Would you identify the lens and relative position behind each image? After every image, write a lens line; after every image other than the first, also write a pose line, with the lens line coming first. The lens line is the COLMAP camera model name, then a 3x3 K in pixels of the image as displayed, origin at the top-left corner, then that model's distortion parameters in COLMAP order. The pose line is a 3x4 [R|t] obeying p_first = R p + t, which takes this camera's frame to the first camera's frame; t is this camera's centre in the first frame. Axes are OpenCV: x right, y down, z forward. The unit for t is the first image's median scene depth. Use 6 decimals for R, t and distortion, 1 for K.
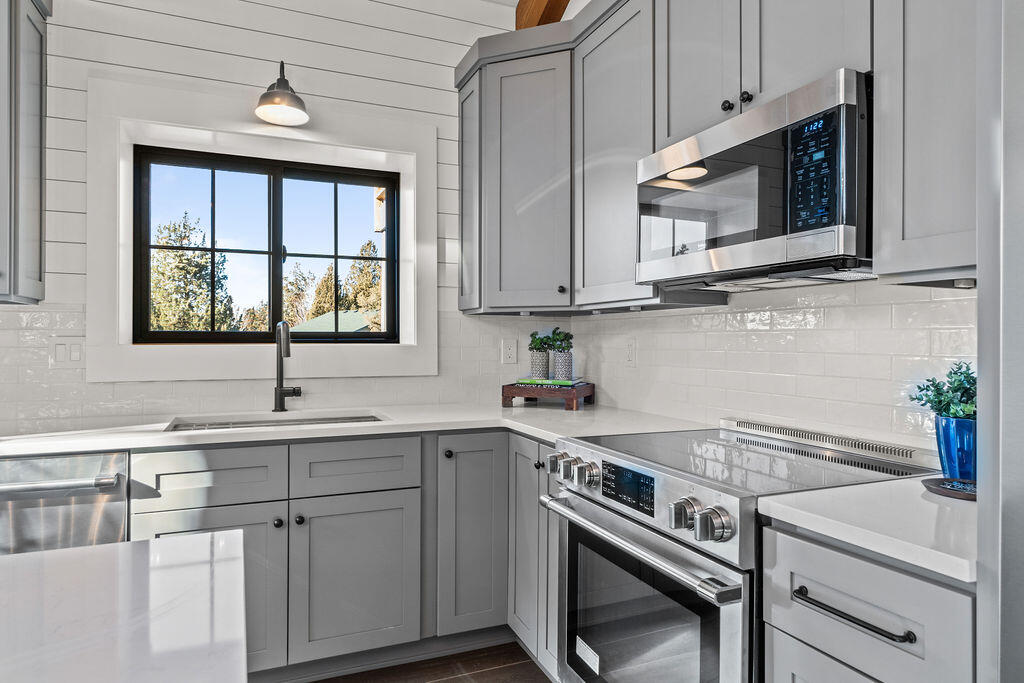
lens RADIAL K [[611.4, 0, 512.0], [0, 611.4, 341.5], [0, 0, 1]] dist [-0.002658, 0.000256]
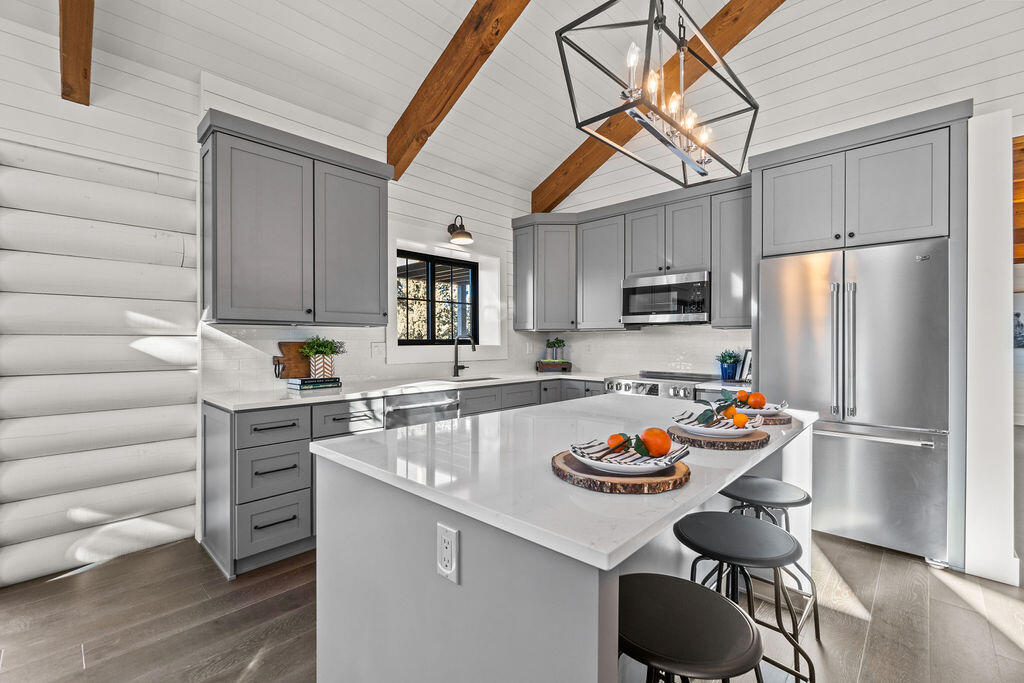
lens RADIAL K [[445.3, 0, 511.4], [0, 445.3, 345.3], [0, 0, 1]] dist [-0.000767, -0.000070]
pose [[0.918327, -0.005803, 0.395779, -0.765972], [0.003261, 0.999970, 0.007095, -0.005985], [-0.395808, -0.005225, 0.918318, -0.488816]]
